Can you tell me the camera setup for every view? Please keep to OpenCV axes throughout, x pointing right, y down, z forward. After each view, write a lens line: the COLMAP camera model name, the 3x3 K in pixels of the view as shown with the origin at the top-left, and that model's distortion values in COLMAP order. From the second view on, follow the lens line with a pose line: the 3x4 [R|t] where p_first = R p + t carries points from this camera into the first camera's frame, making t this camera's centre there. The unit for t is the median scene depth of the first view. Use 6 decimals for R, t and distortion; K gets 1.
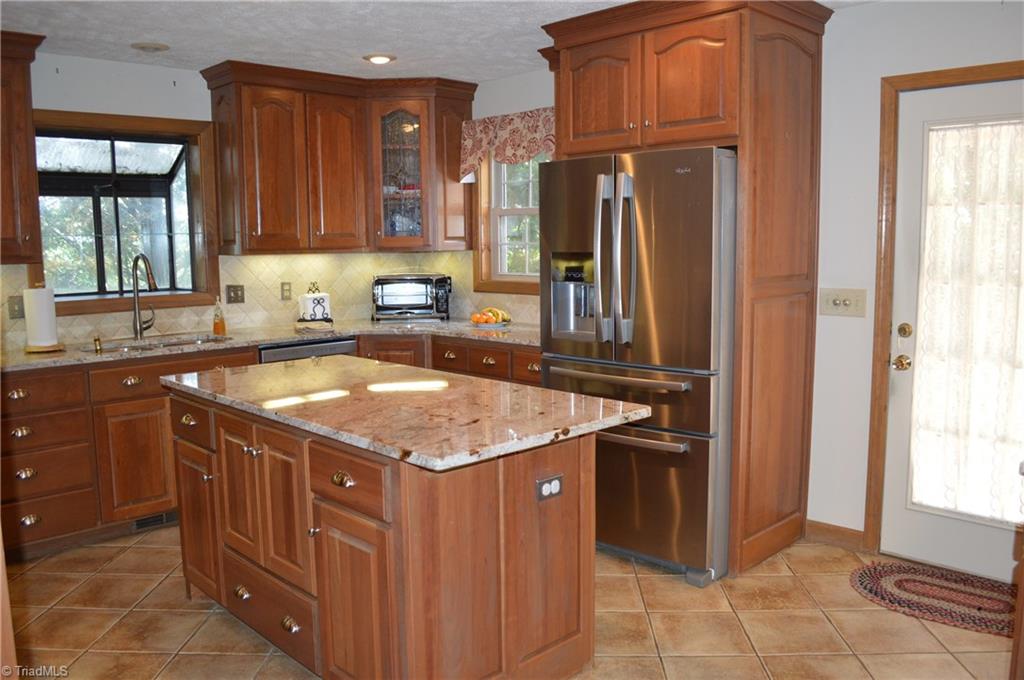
lens RADIAL K [[812.6, 0, 514.4], [0, 812.6, 334.0], [0, 0, 1]] dist [-0.078826, -0.001757]
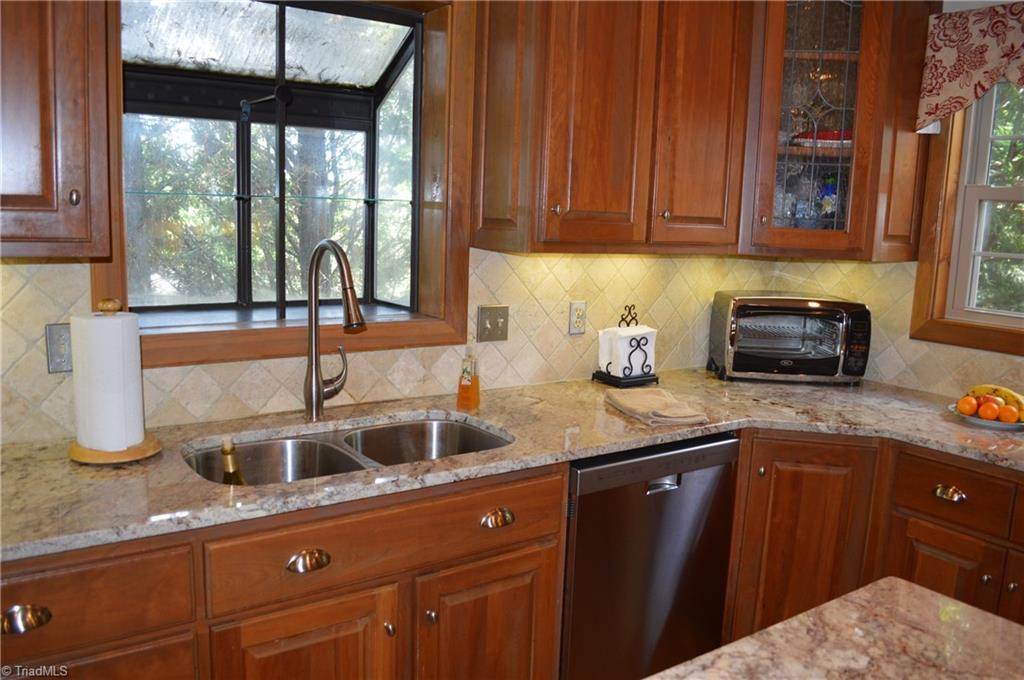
lens RADIAL K [[812.6, 0, 511.3], [0, 812.6, 345.2], [0, 0, 1]] dist [-0.078826, -0.001757]
pose [[0.985391, 0.074584, -0.153106, -0.256213], [-0.067416, 0.996395, 0.051497, -0.063945], [0.156395, -0.040423, 0.986867, 0.490012]]
